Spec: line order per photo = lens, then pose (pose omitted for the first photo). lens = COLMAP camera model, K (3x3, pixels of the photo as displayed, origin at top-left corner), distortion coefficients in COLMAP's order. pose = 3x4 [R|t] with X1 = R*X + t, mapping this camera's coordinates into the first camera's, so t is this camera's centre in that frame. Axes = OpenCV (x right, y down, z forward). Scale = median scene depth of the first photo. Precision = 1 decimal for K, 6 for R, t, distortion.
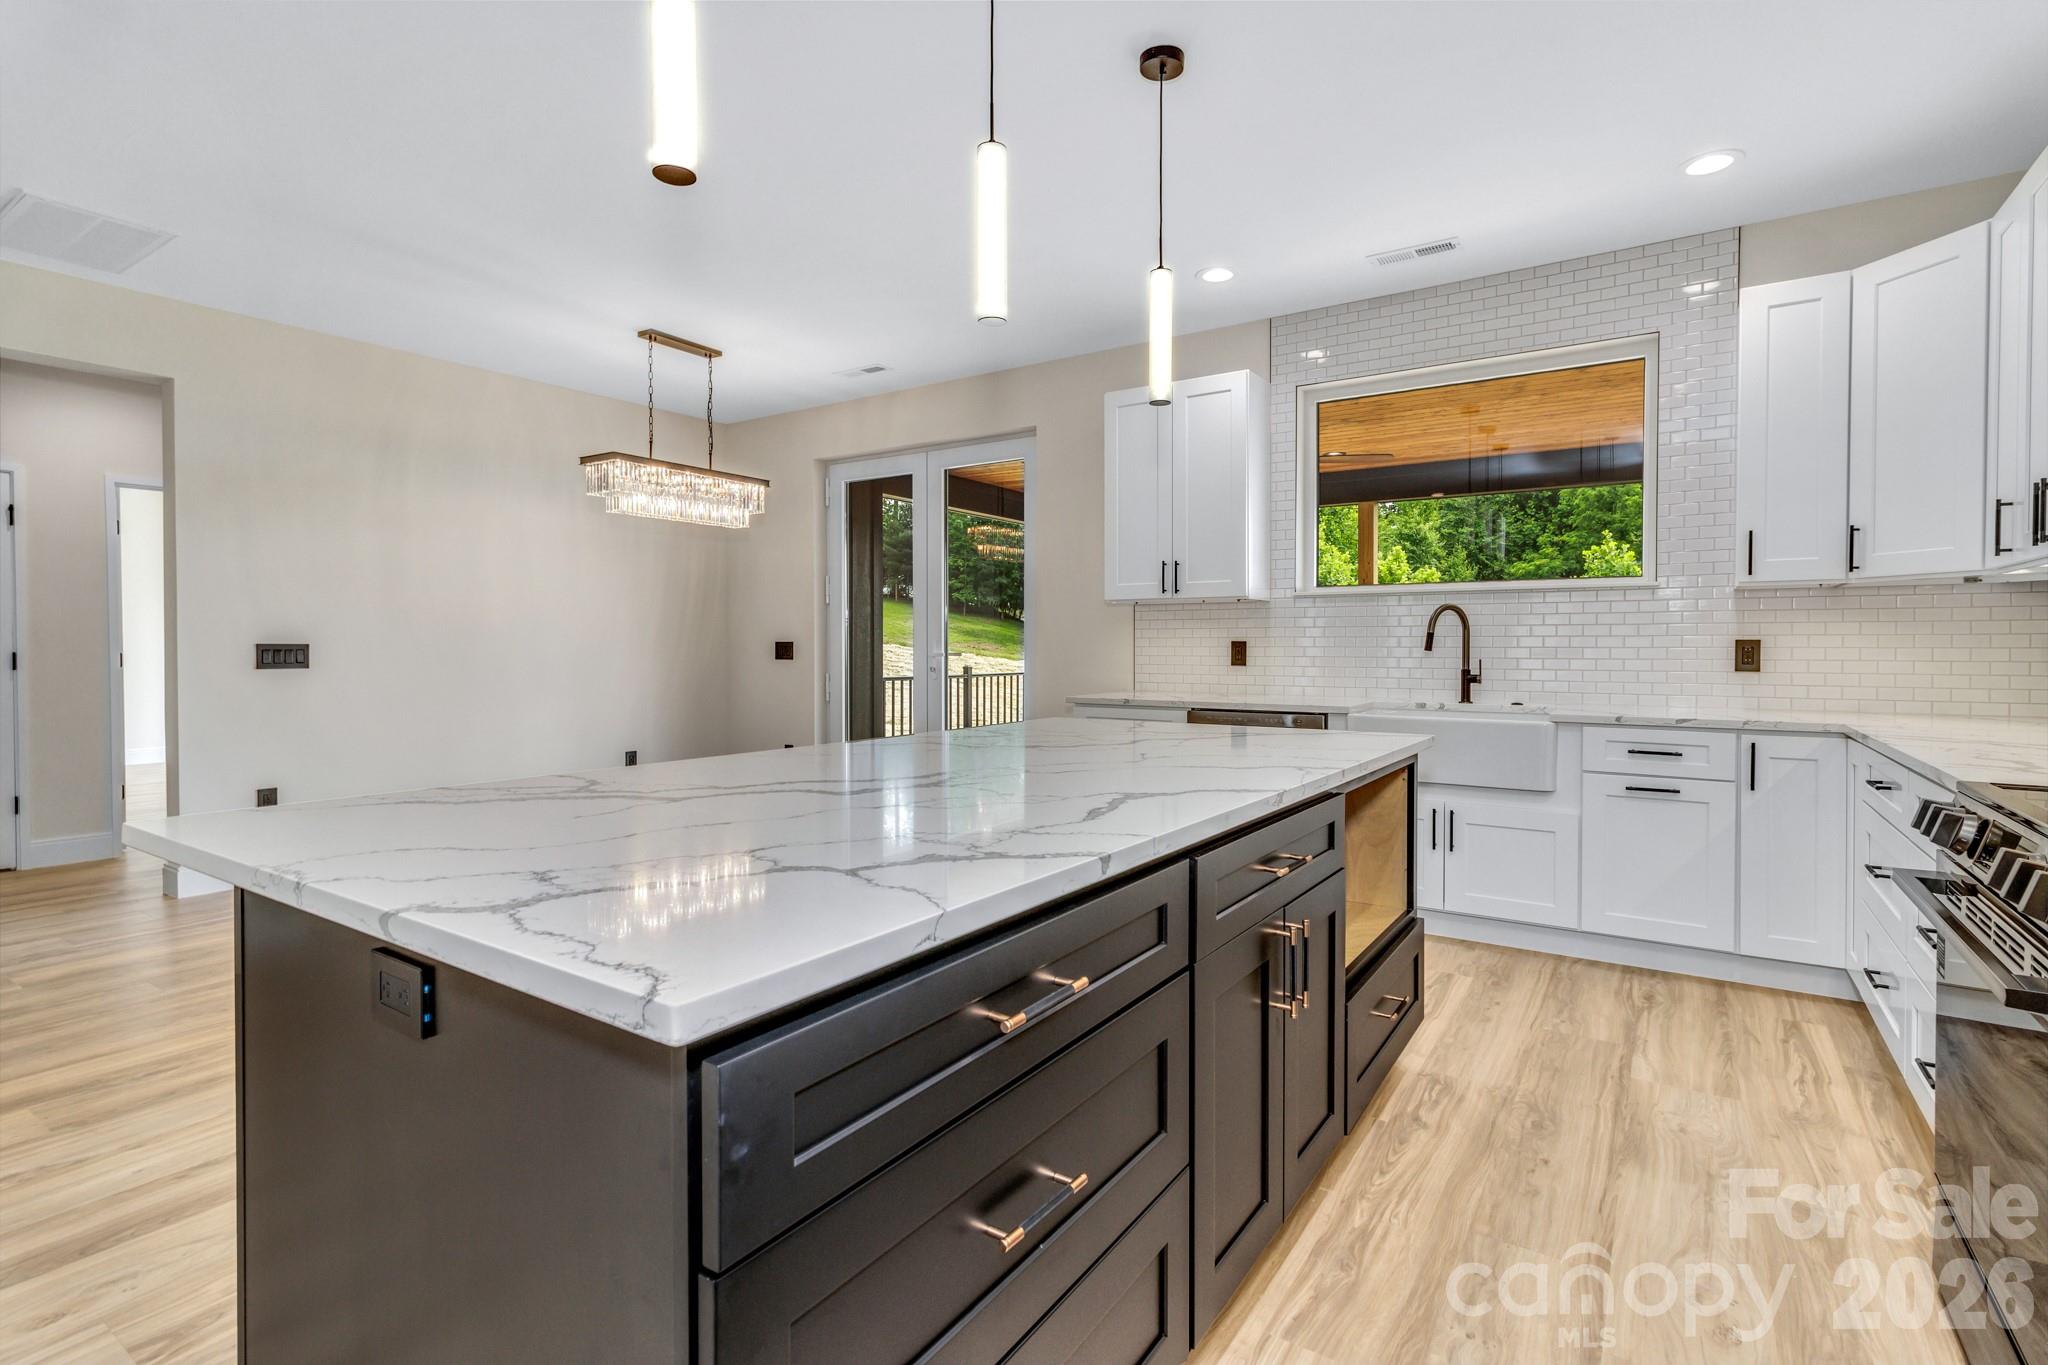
lens RADIAL K [[973.3, 0, 1032.9], [0, 973.3, 656.2], [0, 0, 1]] dist [0.008927, 0.000441]
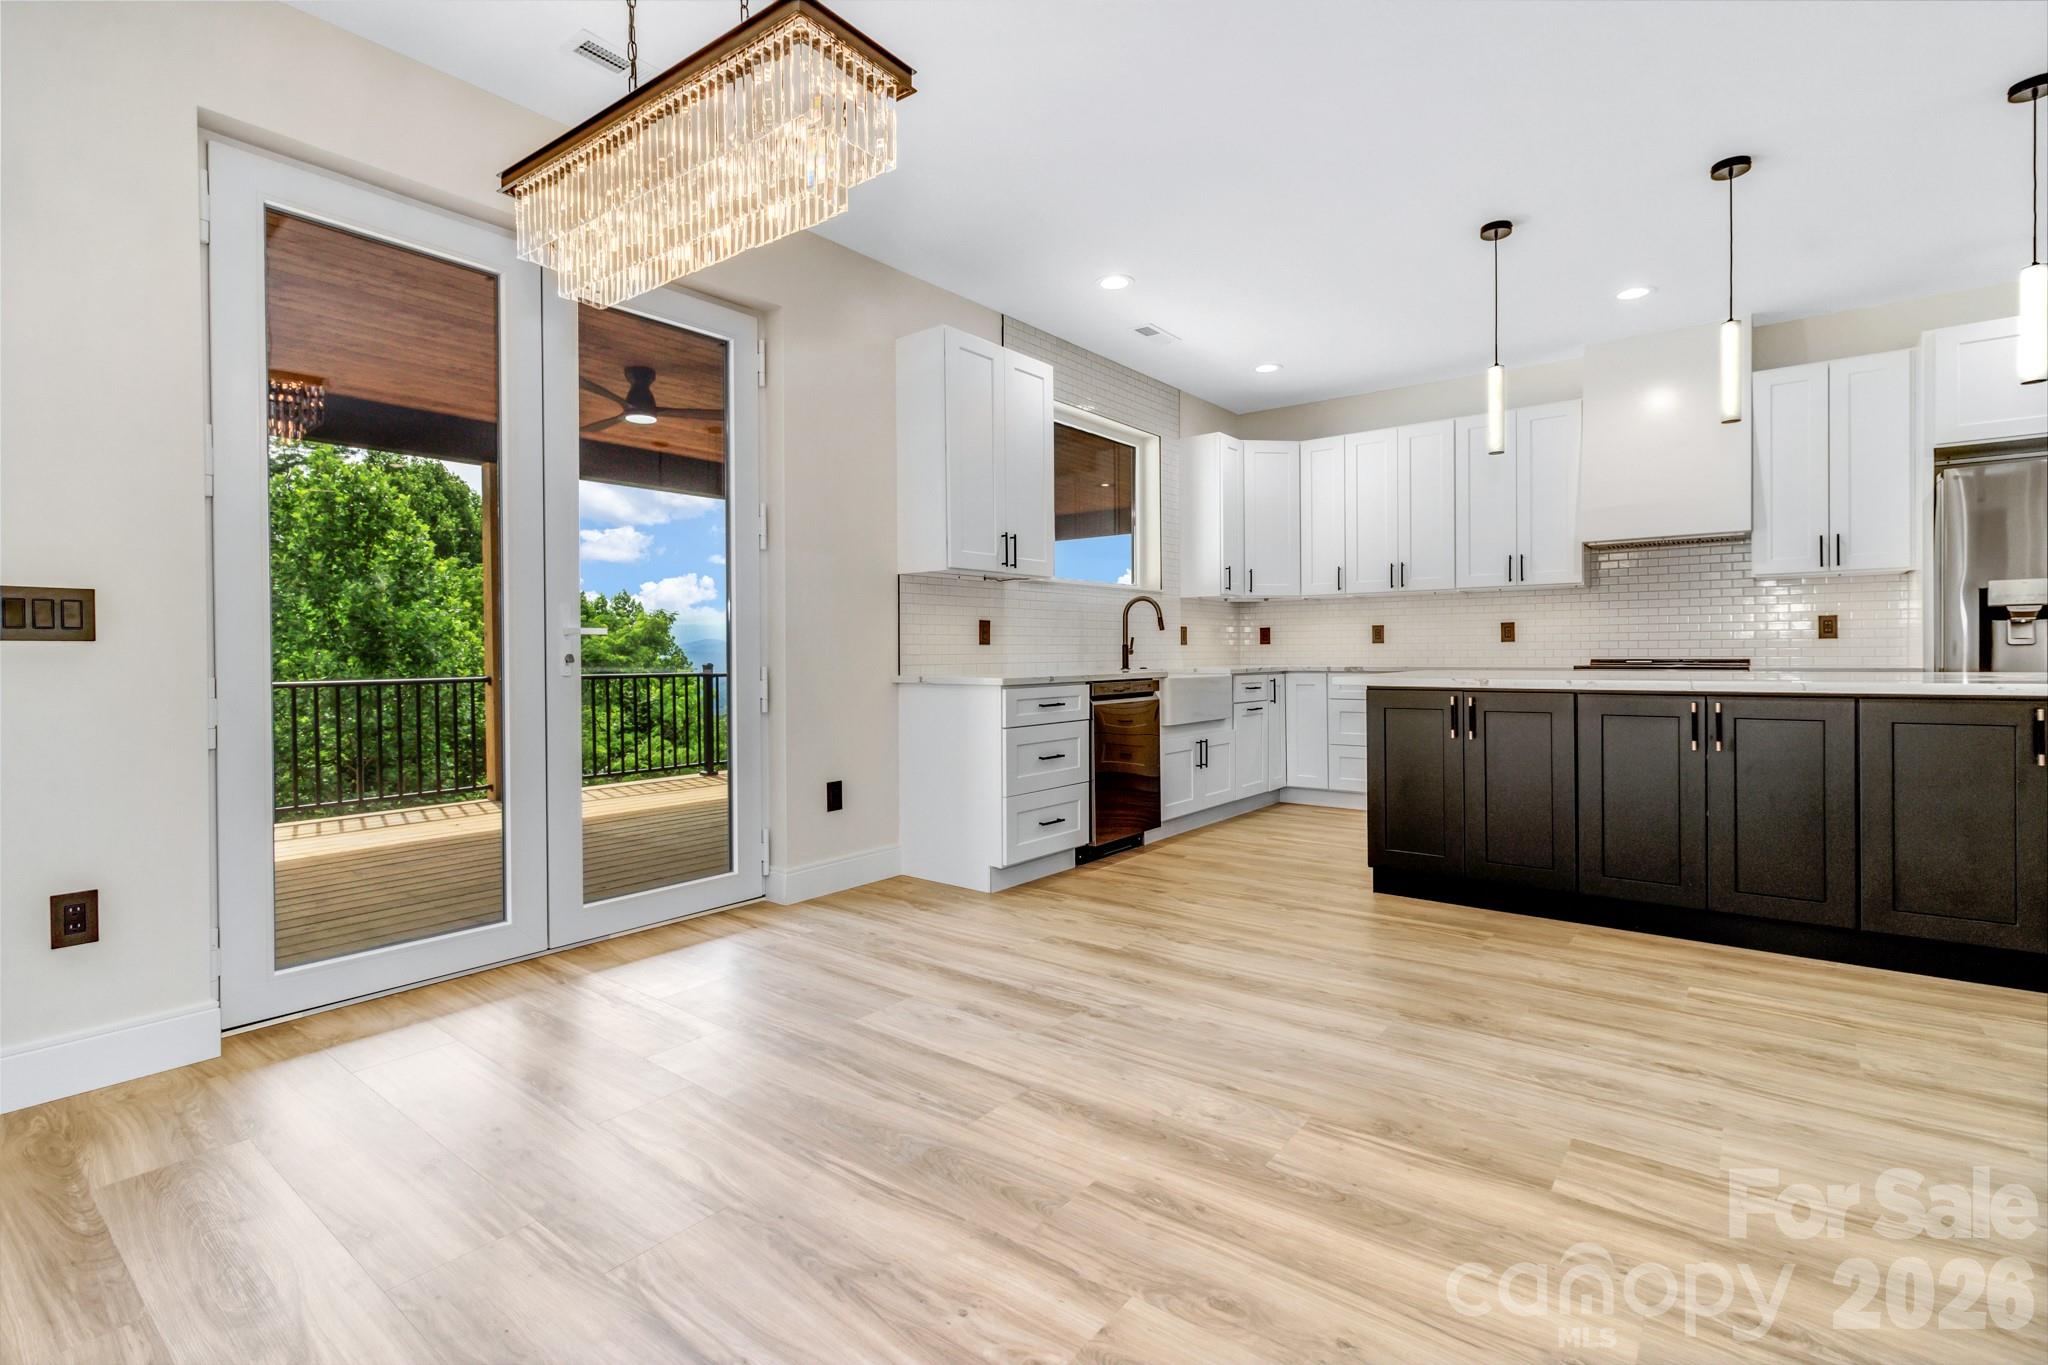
lens RADIAL K [[943.7, 0, 1030.9], [0, 943.7, 658.9], [0, 0, 1]] dist [0.000016, 0.000170]
pose [[0.079320, -0.007824, 0.996819, -0.764901], [0.020076, 0.999779, 0.006249, 0.019598], [-0.996647, 0.019516, 0.079459, 0.889647]]
